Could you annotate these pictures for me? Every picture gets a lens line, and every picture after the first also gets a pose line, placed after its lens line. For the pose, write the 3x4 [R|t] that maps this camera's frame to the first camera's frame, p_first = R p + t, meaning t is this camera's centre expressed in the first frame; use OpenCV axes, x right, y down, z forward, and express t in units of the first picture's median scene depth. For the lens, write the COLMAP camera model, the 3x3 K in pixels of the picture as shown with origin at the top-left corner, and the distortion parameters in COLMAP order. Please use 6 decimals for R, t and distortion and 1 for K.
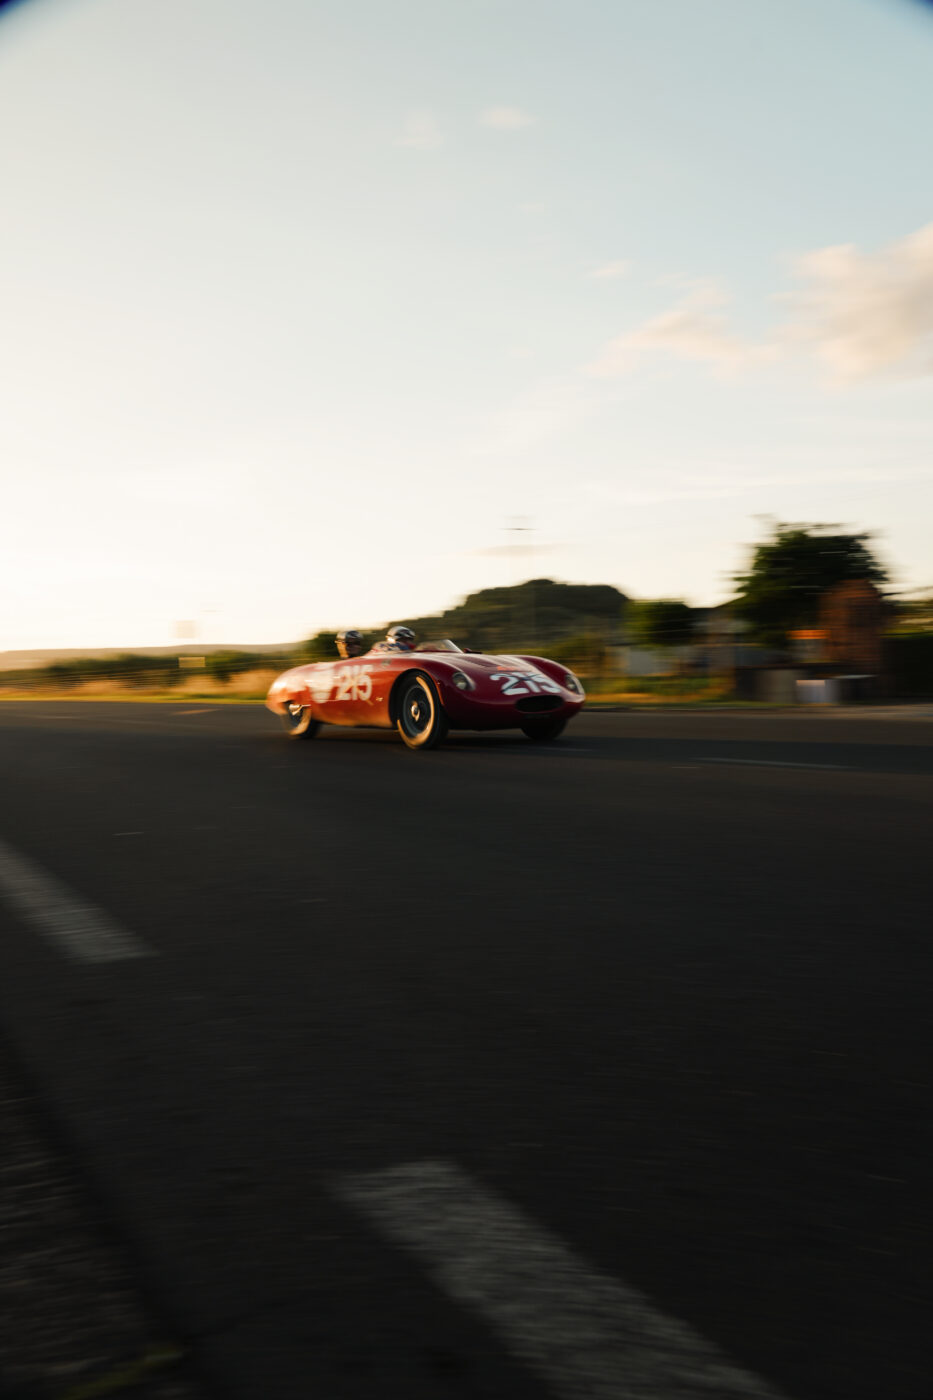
lens RADIAL K [[941.9, 0, 466.5], [0, 941.9, 700.0], [0, 0, 1]] dist [-0.017412, 0.010501]
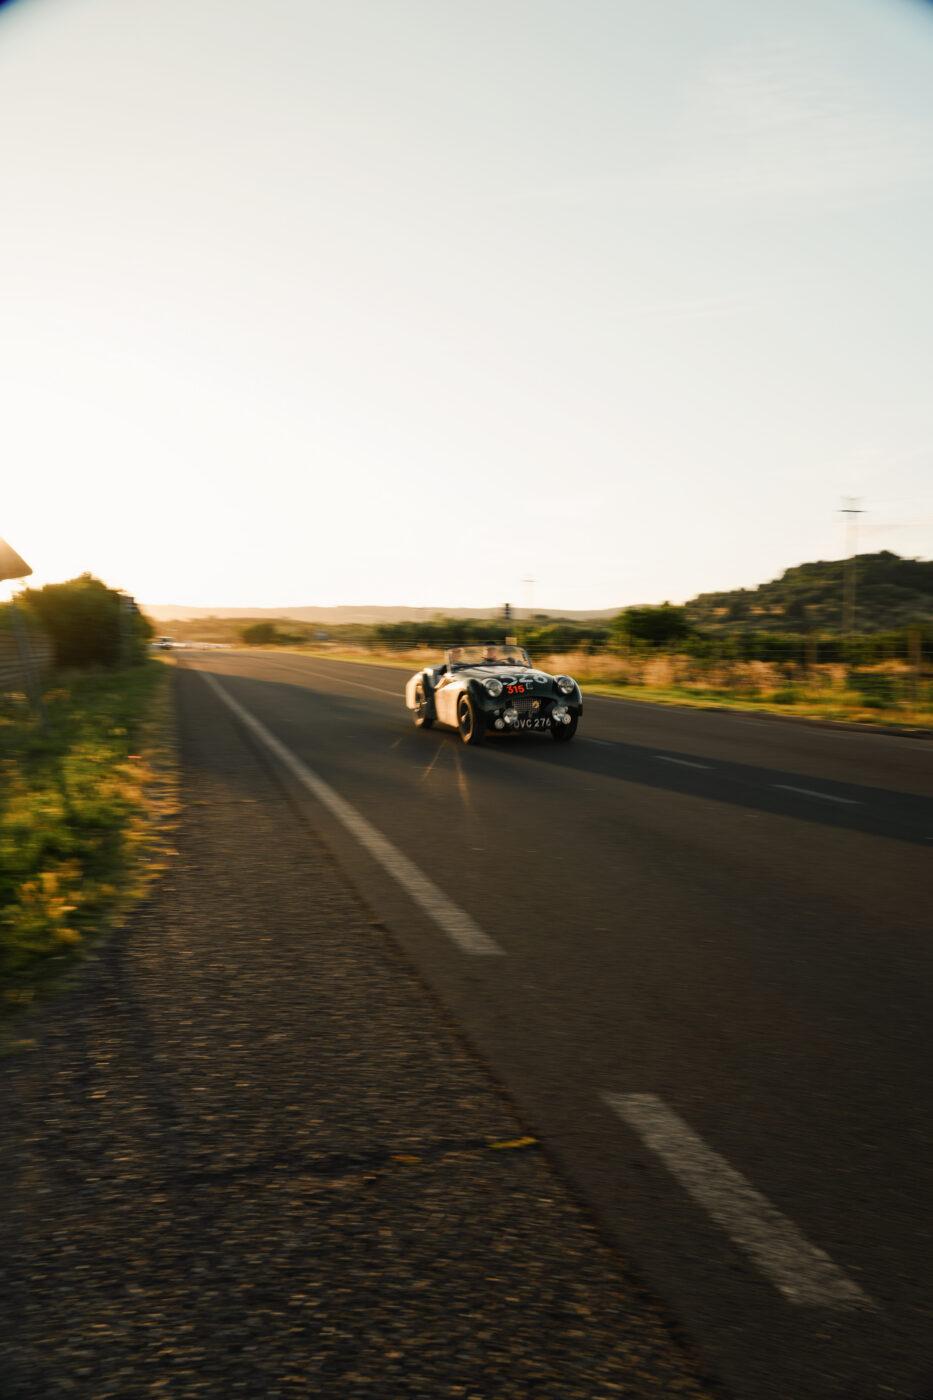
lens RADIAL K [[941.9, 0, 466.5], [0, 941.9, 700.0], [0, 0, 1]] dist [-0.017412, 0.010501]
pose [[0.947459, 0.071938, -0.311682, 0.177042], [-0.061454, 0.997168, 0.043341, -0.475120], [0.313917, -0.021910, 0.949198, -1.154351]]
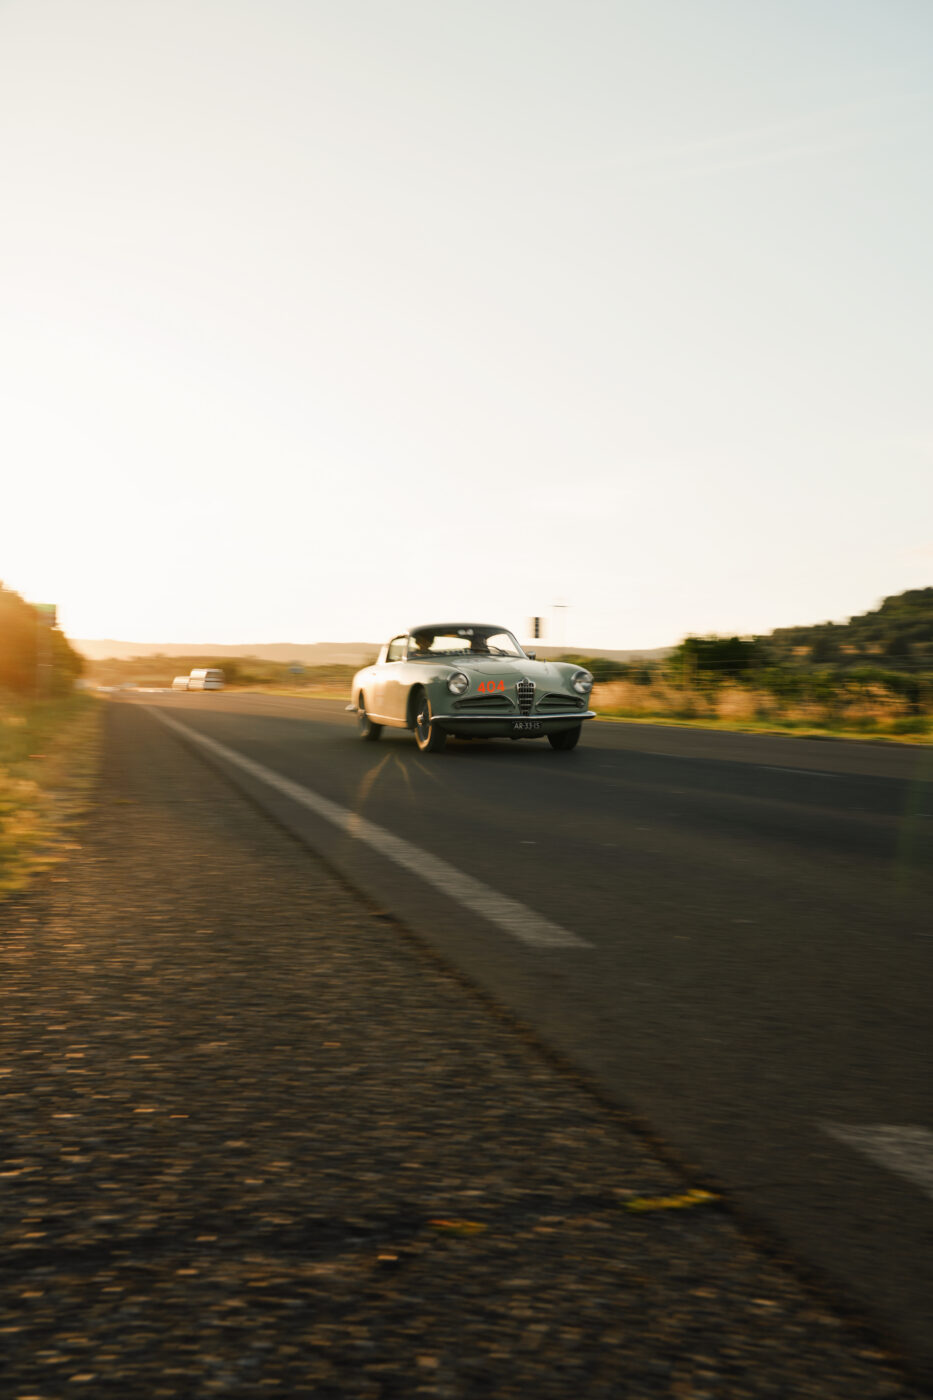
lens RADIAL K [[1189.1, 0, 466.5], [0, 1189.1, 700.0], [0, 0, 1]] dist [0.010866, -0.004187]
pose [[0.943647, 0.060745, -0.325332, -0.110578], [-0.066992, 0.997721, -0.008024, 0.042602], [0.324103, 0.029366, 0.945566, -0.531236]]
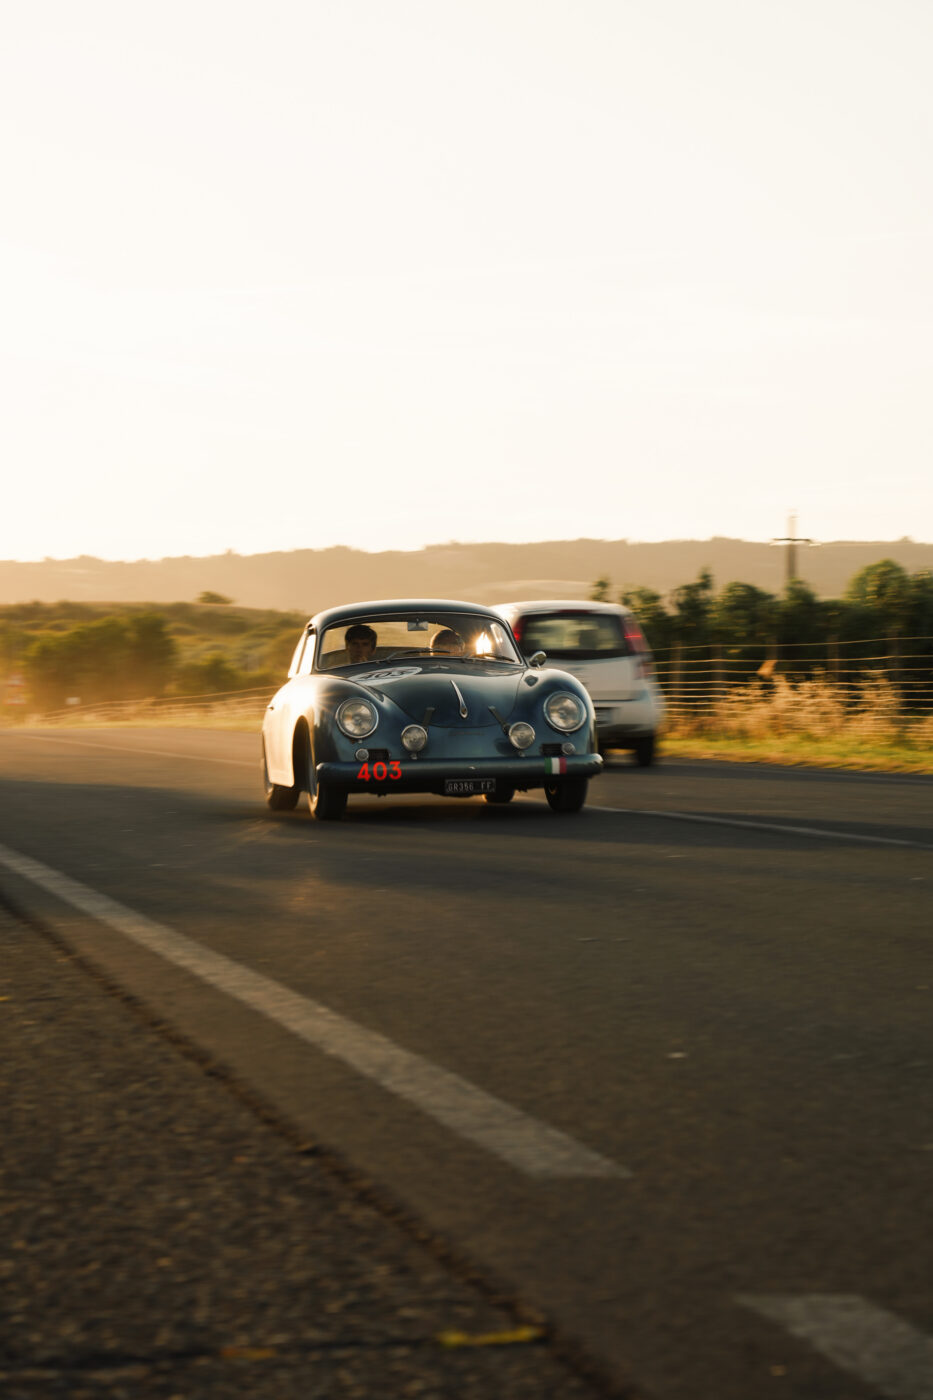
lens RADIAL K [[4145.6, 0, 466.5], [0, 4145.6, 700.0], [0, 0, 1]] dist [-0.082924, 0.795480]
pose [[0.899567, 0.036671, -0.435241, 1.395308], [-0.045753, 0.998899, -0.010402, -0.011135], [0.434380, 0.029271, 0.900254, -2.831435]]
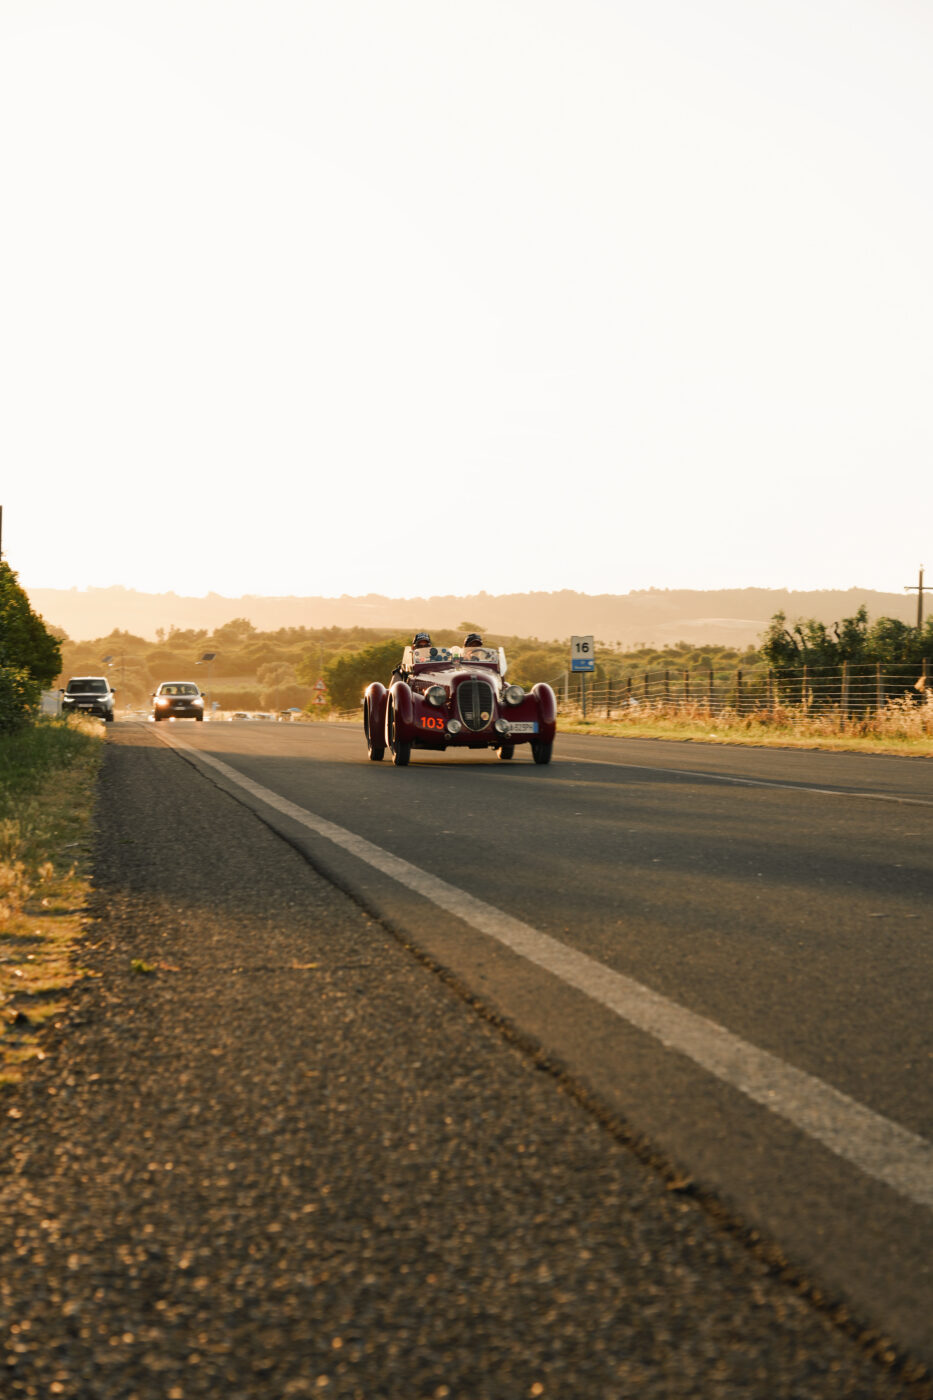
lens RADIAL K [[3154.8, 0, 466.5], [0, 3154.8, 700.0], [0, 0, 1]] dist [-0.011338, -0.105429]
pose [[0.870139, 0.052483, -0.490004, 0.282612], [-0.065290, 0.997825, -0.009065, 0.052033], [0.488462, 0.039880, 0.871673, -1.086515]]
